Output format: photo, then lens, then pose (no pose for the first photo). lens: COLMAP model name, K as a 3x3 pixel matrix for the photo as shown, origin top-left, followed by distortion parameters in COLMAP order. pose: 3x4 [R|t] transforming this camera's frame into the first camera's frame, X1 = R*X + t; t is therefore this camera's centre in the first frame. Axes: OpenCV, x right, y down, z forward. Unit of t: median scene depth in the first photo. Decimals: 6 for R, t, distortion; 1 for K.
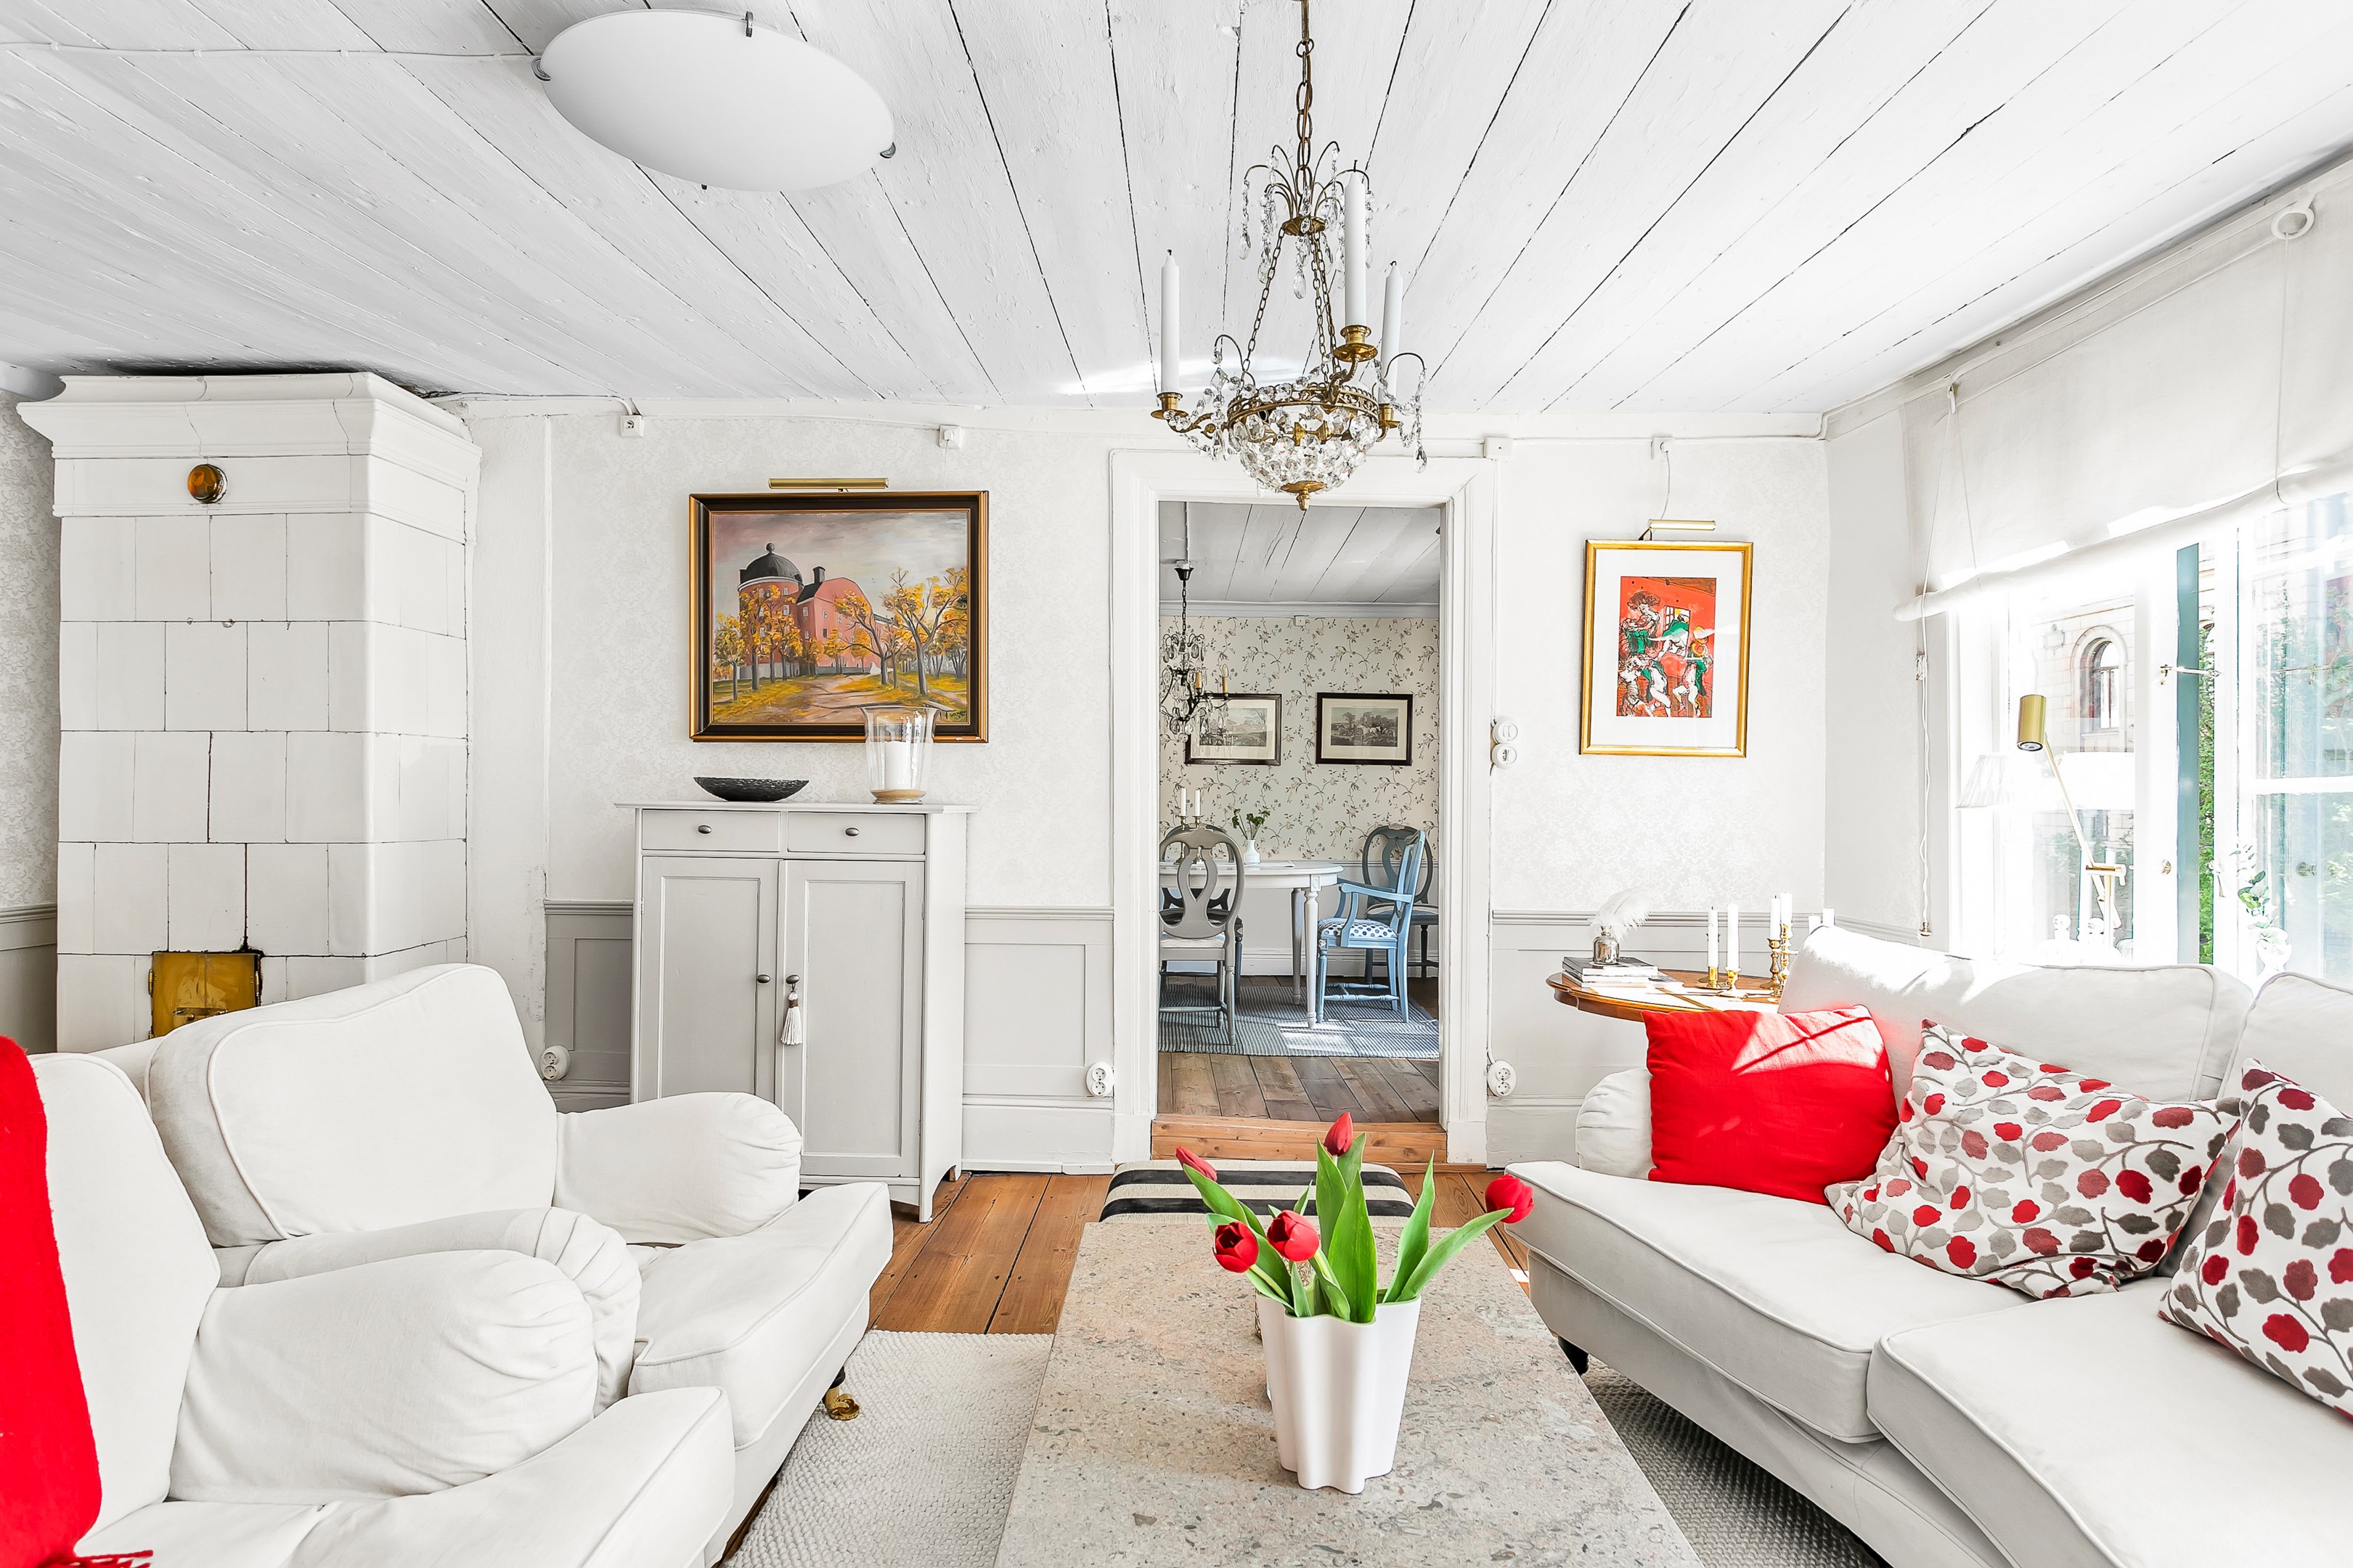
lens RADIAL K [[1256.1, 0, 1176.5], [0, 1256.1, 784.0], [0, 0, 1]] dist [0.000509, 0.000035]
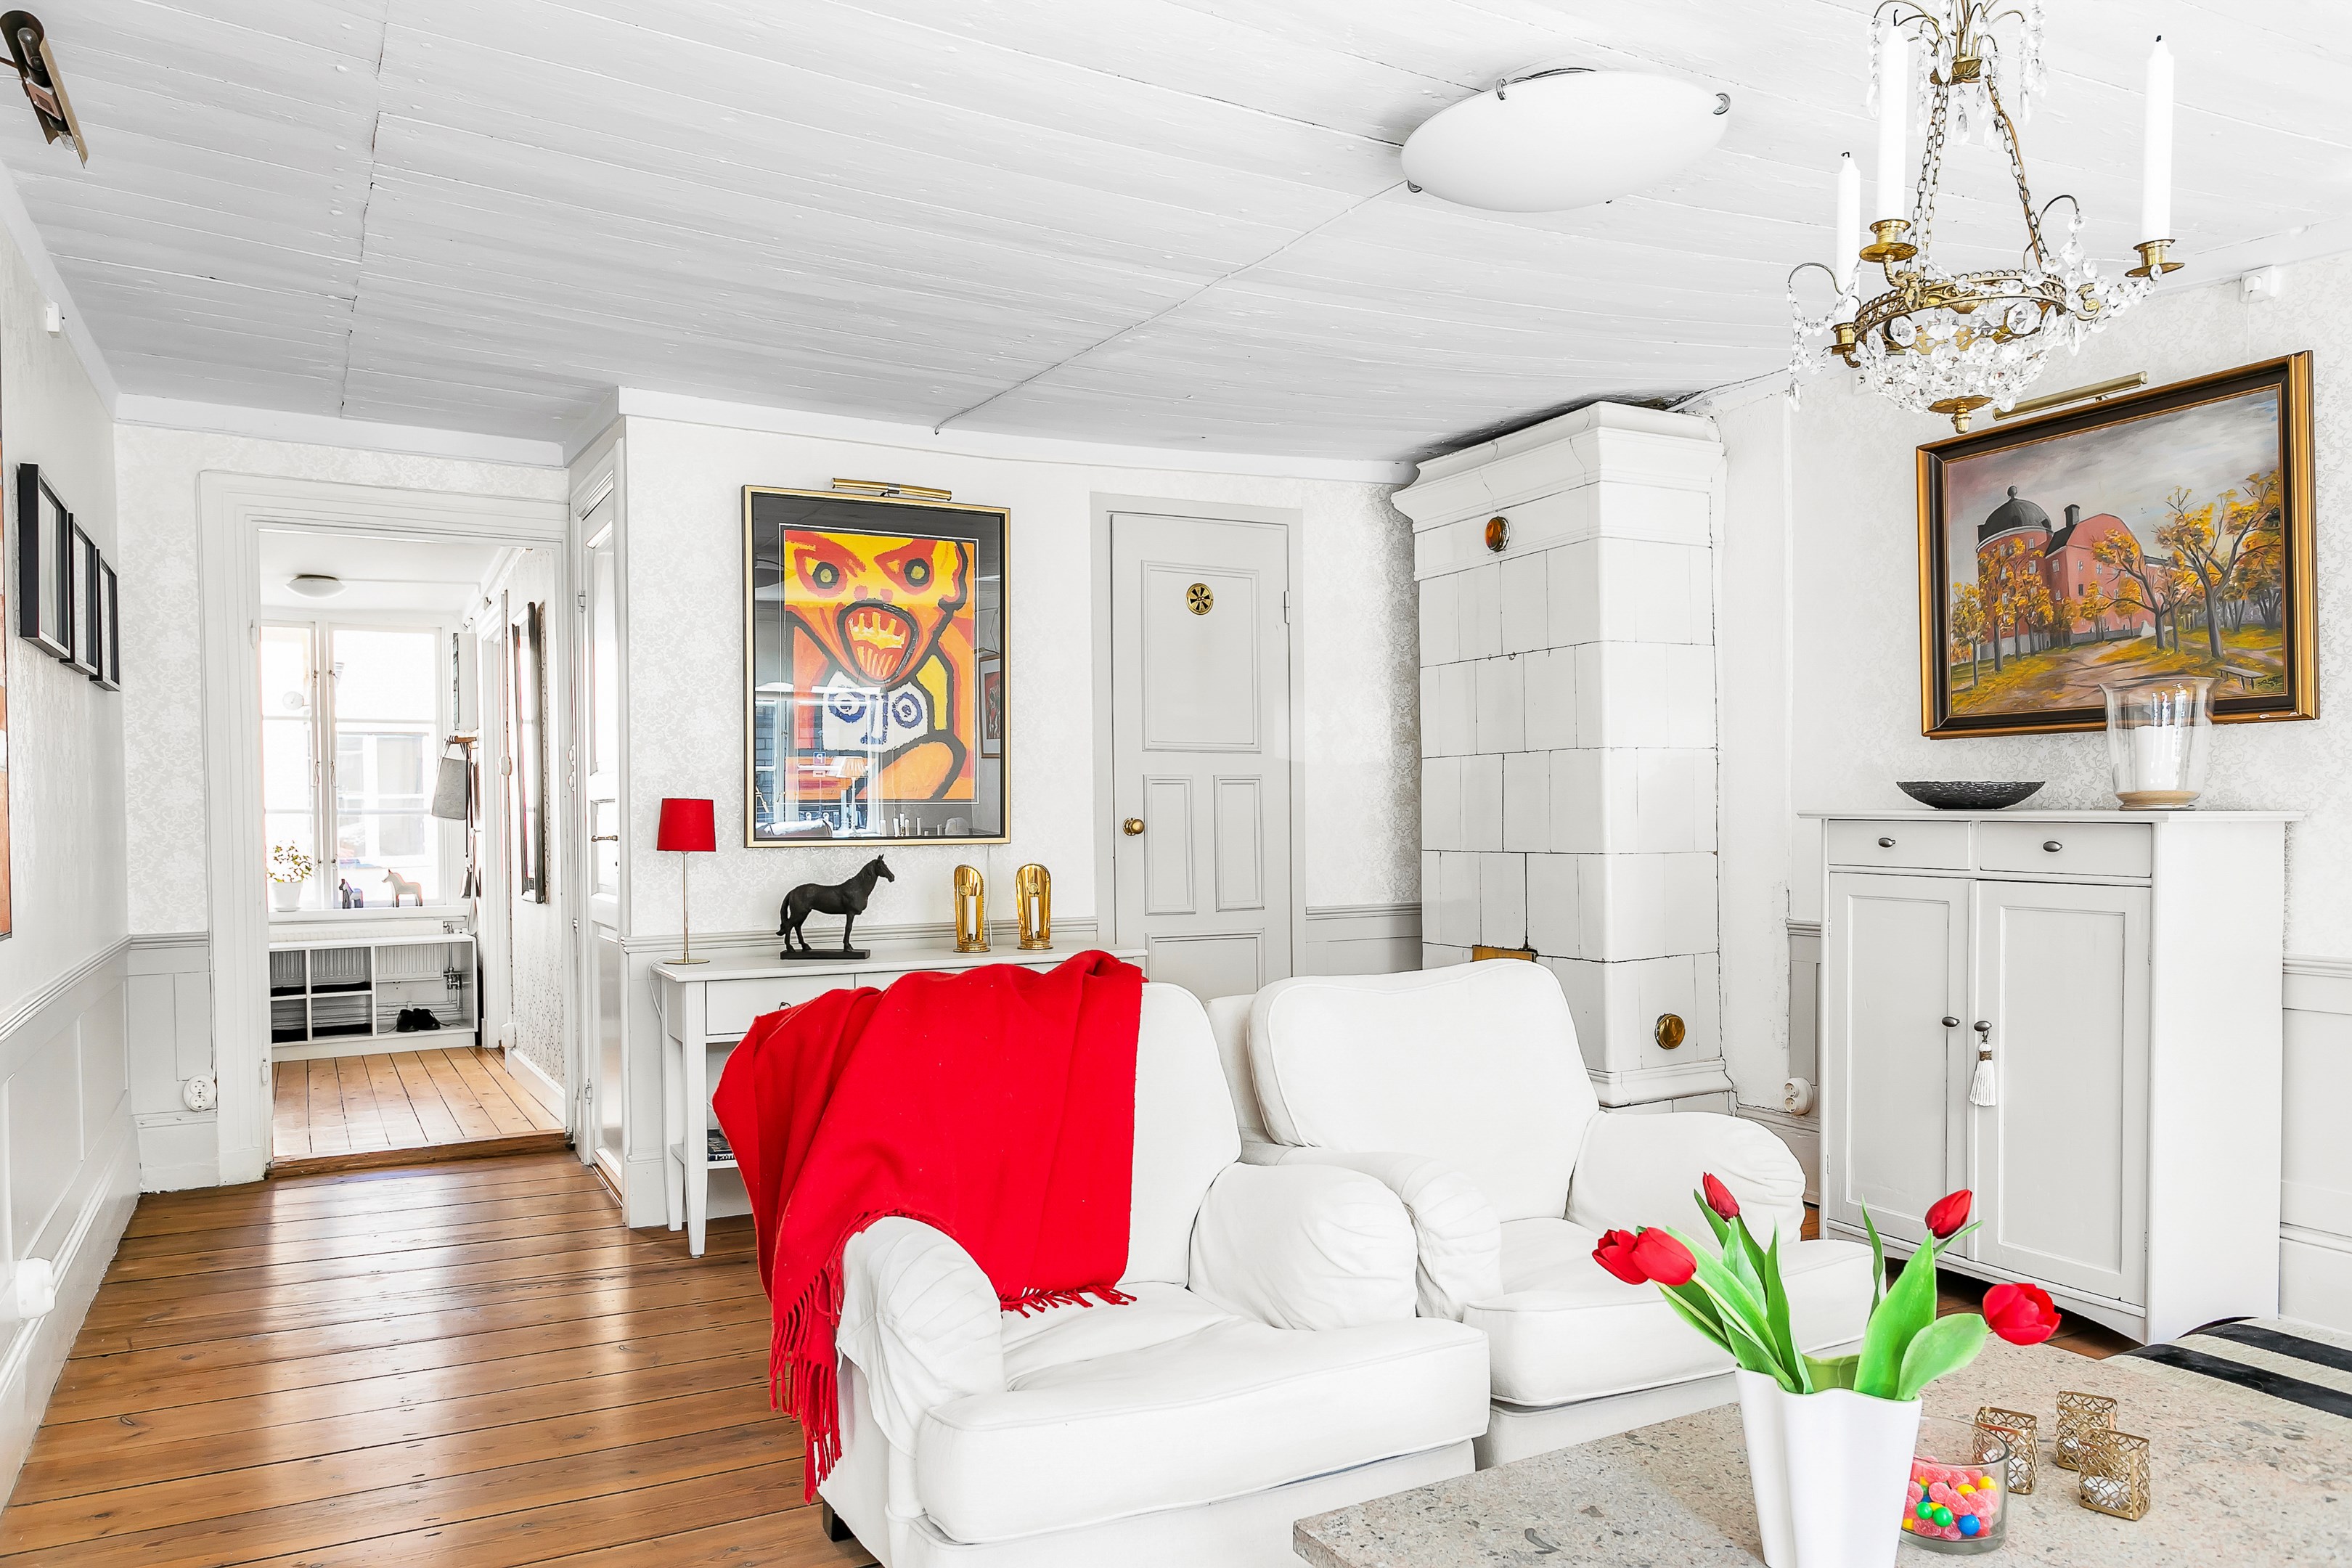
lens RADIAL K [[1611.8, 0, 1175.7], [0, 1611.8, 829.8], [0, 0, 1]] dist [-0.002879, -0.001754]
pose [[0.492573, -0.001956, -0.870269, 0.306619], [0.022164, 0.999701, 0.010298, 0.004687], [0.869989, -0.024362, 0.492469, 0.026198]]
